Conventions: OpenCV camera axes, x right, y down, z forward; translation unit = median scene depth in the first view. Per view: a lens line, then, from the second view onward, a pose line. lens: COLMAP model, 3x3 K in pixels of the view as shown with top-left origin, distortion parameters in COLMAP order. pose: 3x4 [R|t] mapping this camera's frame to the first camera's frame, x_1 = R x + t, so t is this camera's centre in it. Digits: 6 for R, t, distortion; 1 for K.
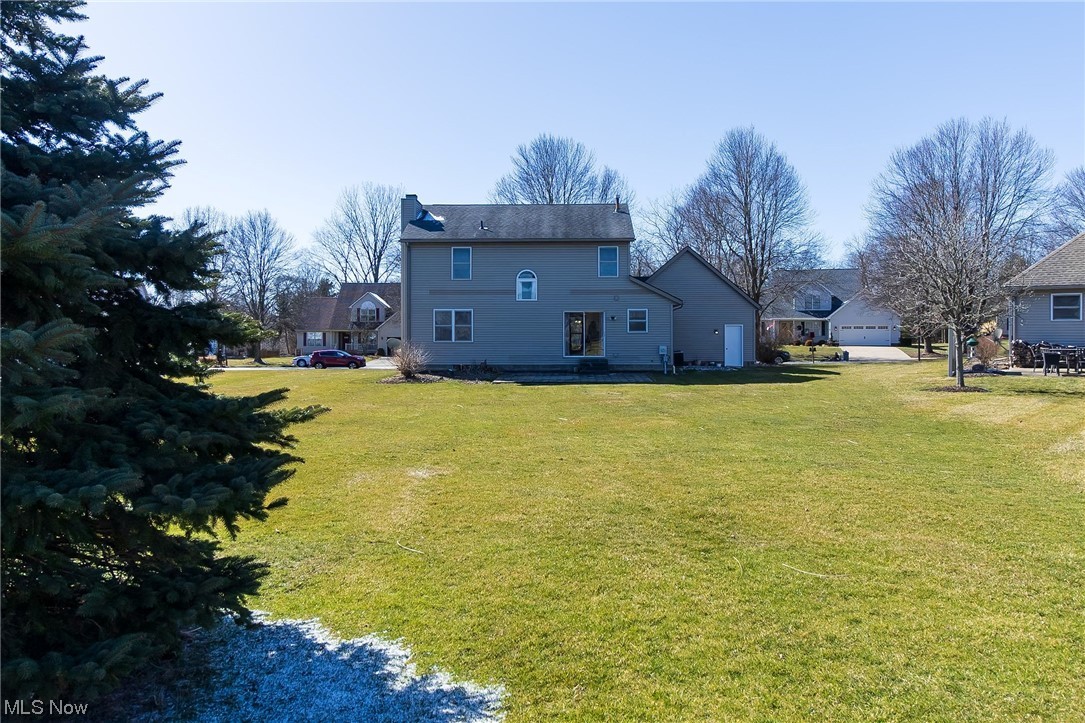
lens RADIAL K [[677.7, 0, 560.9], [0, 677.7, 355.6], [0, 0, 1]] dist [0.001751, 0.000611]
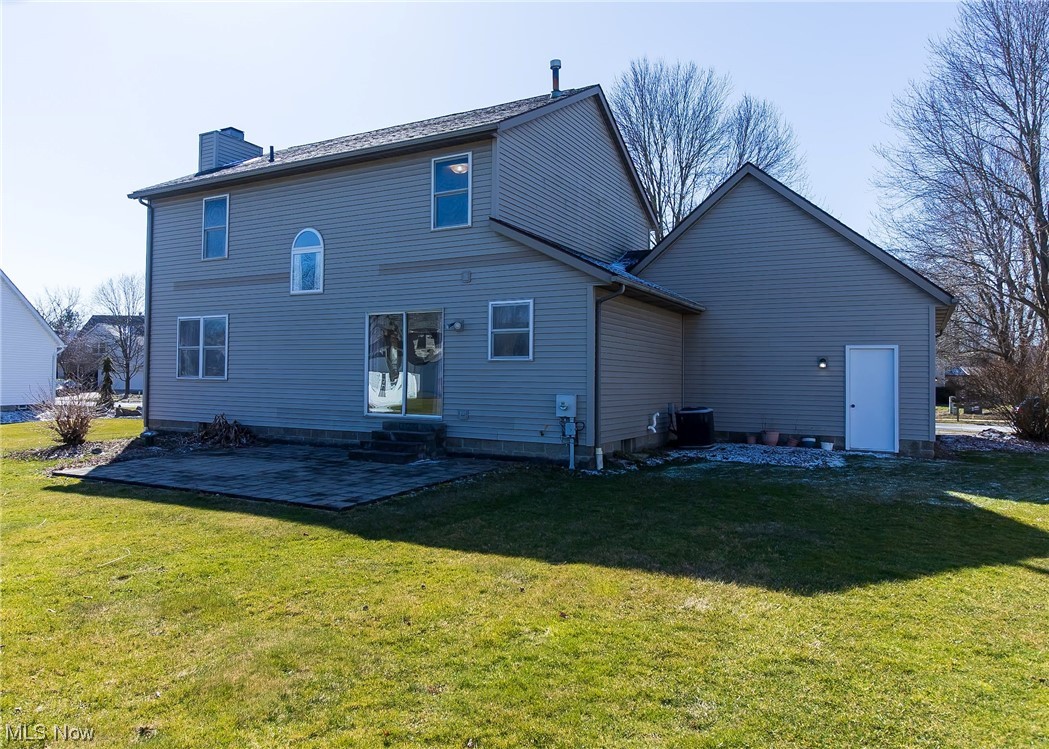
lens RADIAL K [[679.4, 0, 524.5], [0, 679.4, 374.5], [0, 0, 1]] dist [0.005451, 0.002845]
pose [[0.882508, 0.009288, -0.470206, 0.308476], [-0.025213, 0.999302, -0.027581, -0.014780], [0.469621, 0.036195, 0.882126, 0.652667]]
